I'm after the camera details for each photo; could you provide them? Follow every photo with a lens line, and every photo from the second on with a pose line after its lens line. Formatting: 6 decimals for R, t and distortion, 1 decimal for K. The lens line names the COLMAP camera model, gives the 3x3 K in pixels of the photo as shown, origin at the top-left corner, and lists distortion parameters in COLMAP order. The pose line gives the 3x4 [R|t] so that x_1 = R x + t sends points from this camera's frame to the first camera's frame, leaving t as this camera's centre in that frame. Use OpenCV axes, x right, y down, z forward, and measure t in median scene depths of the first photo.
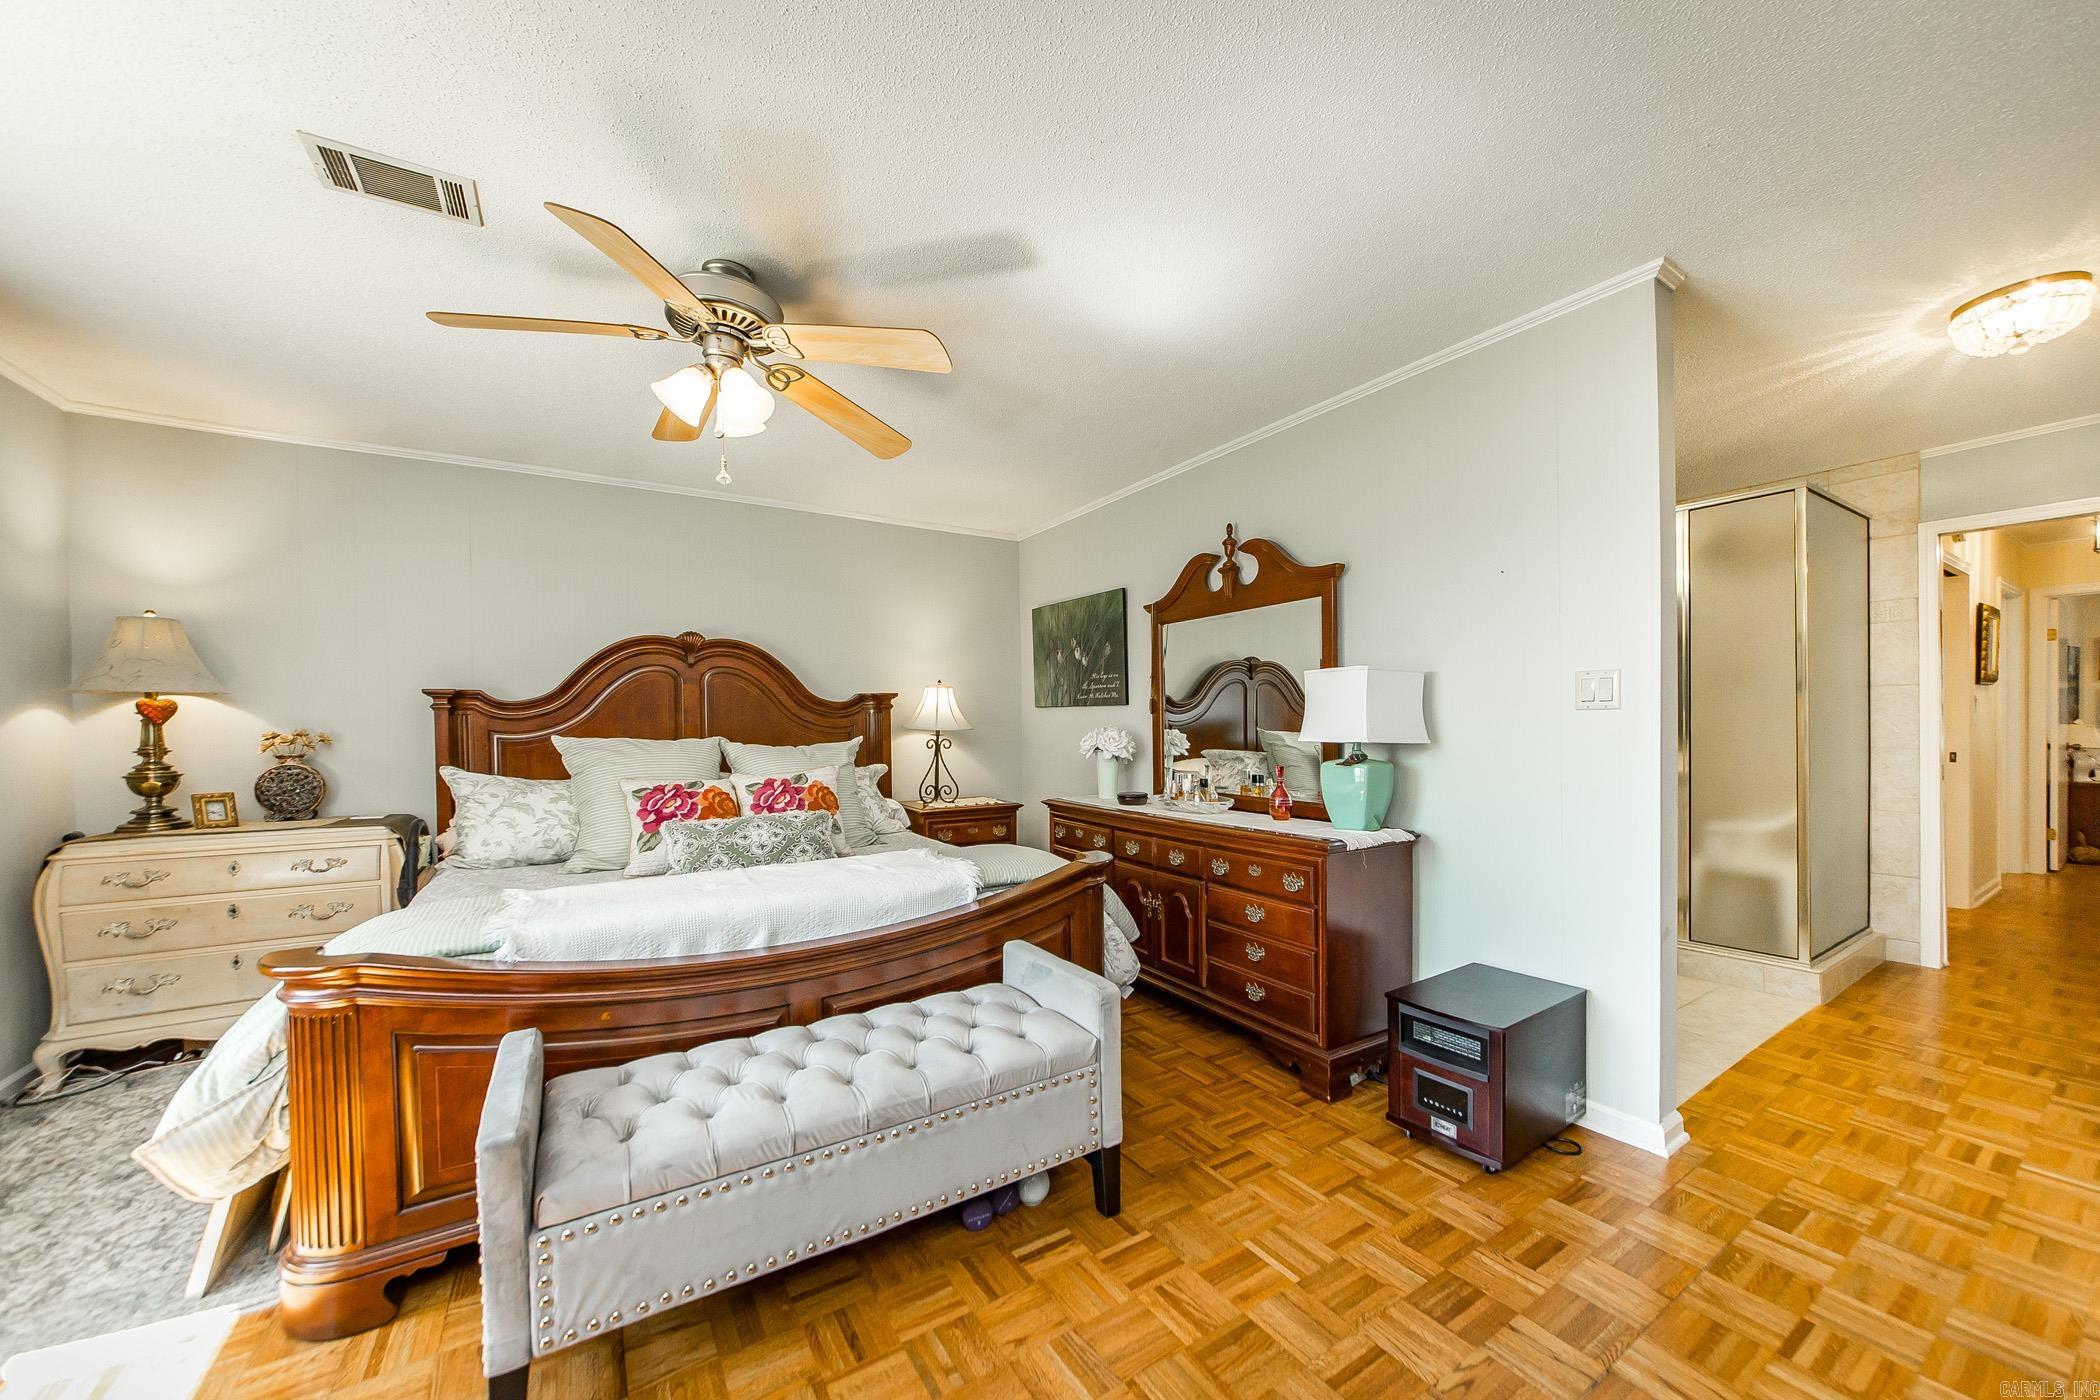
lens RADIAL K [[747.2, 0, 1037.6], [0, 747.2, 728.7], [0, 0, 1]] dist [0.001526, 0.000065]
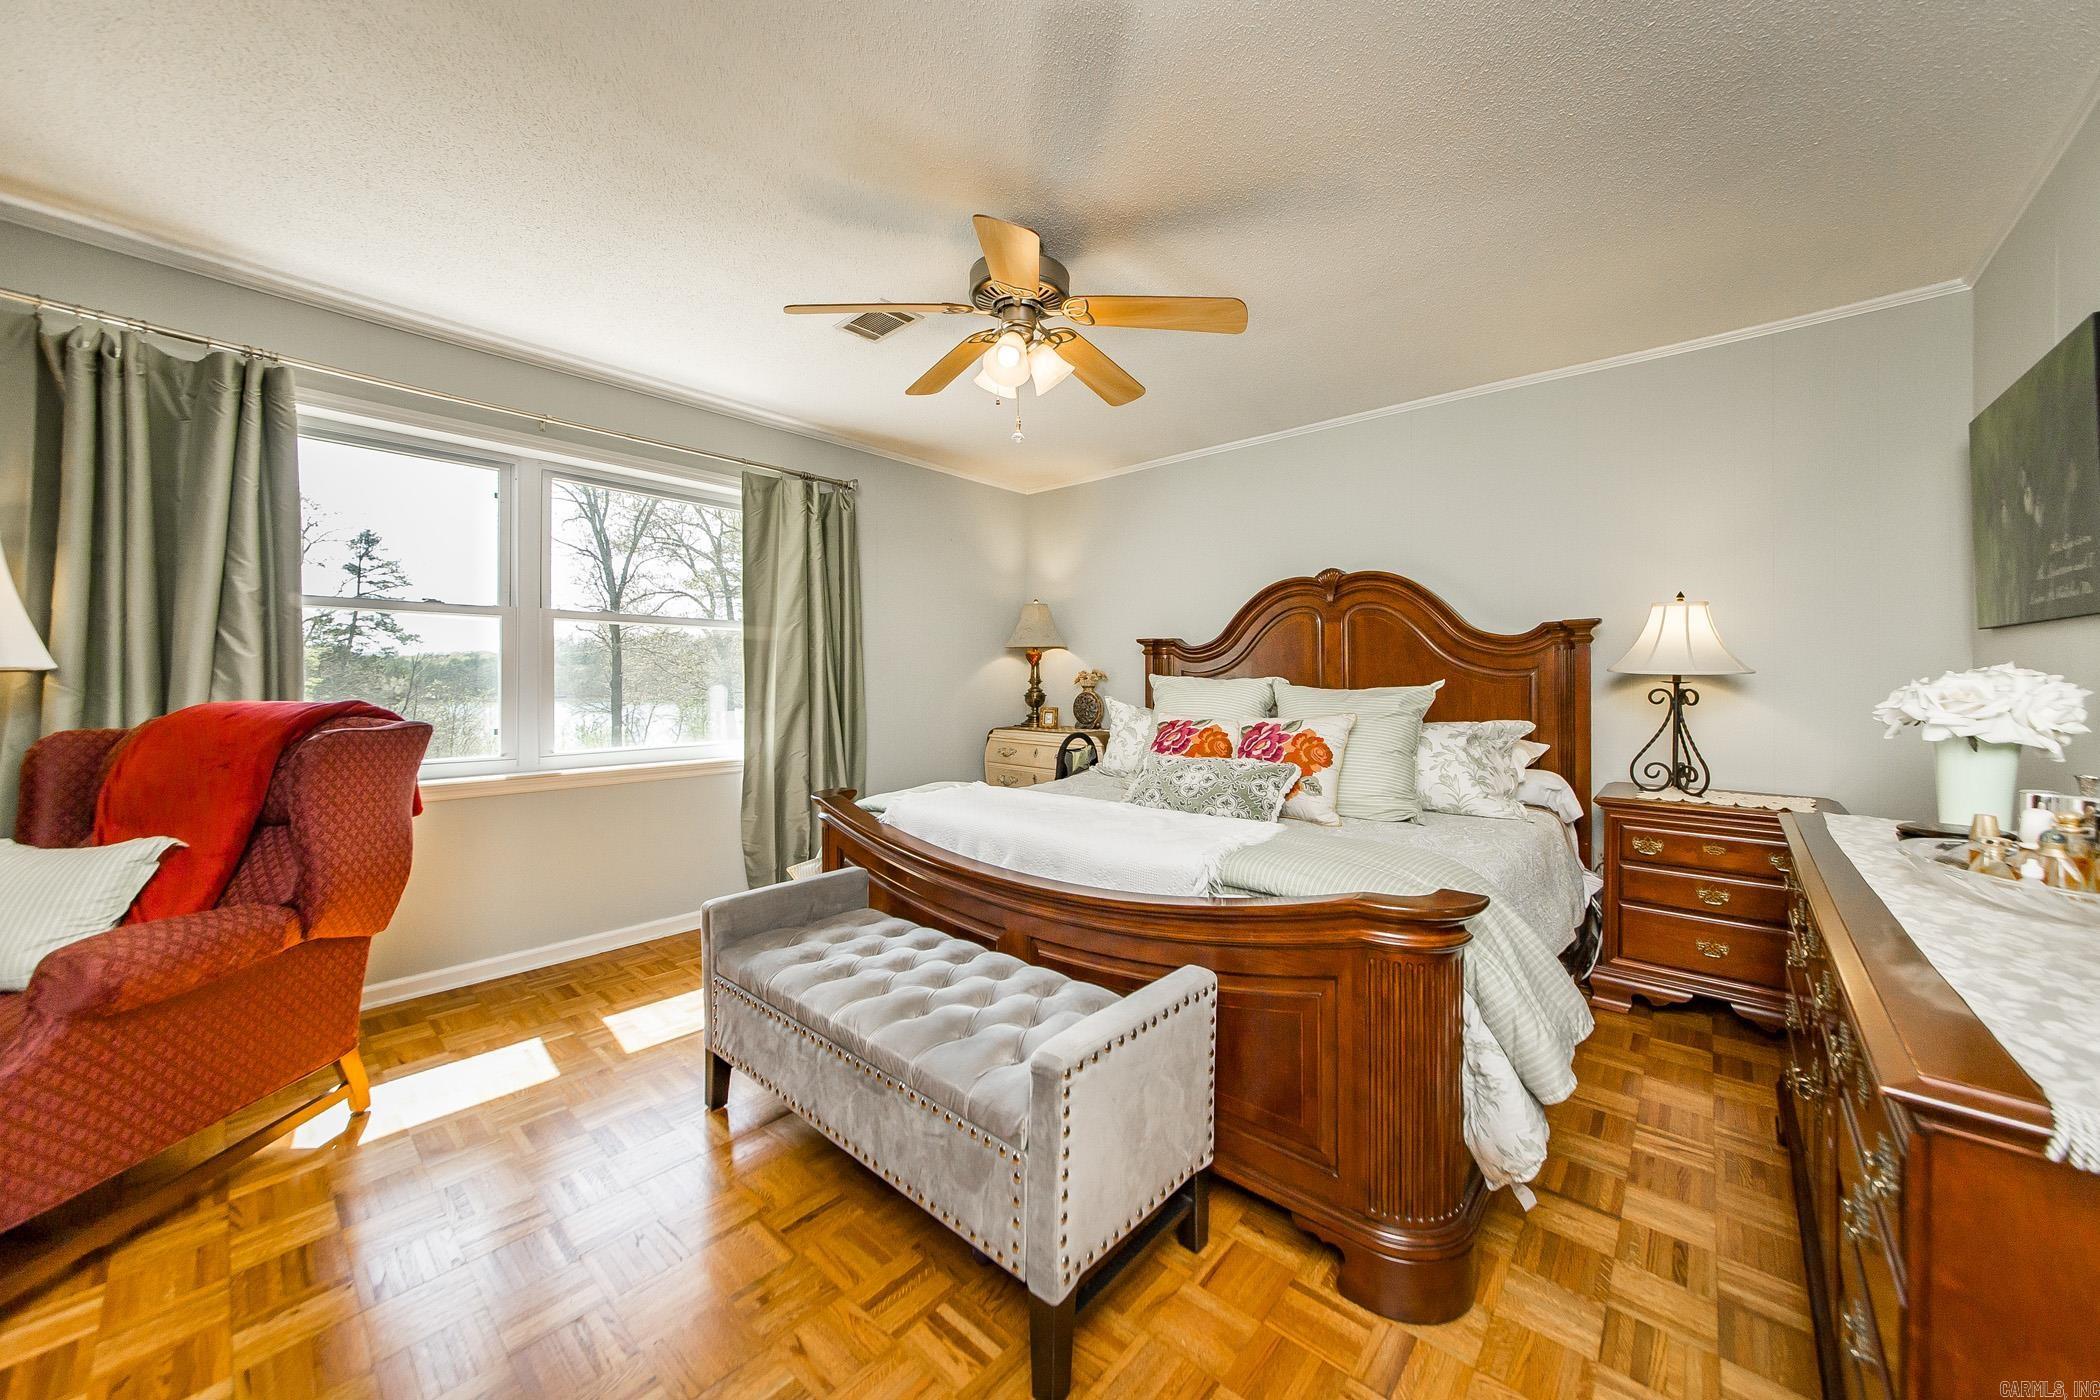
lens RADIAL K [[747.2, 0, 1067.7], [0, 747.2, 675.4], [0, 0, 1]] dist [0.001526, 0.000065]
pose [[0.300745, 0.007130, -0.953678, 0.482340], [-0.012930, 0.999911, 0.003398, 0.010082], [0.953617, 0.011309, 0.300810, 0.546045]]
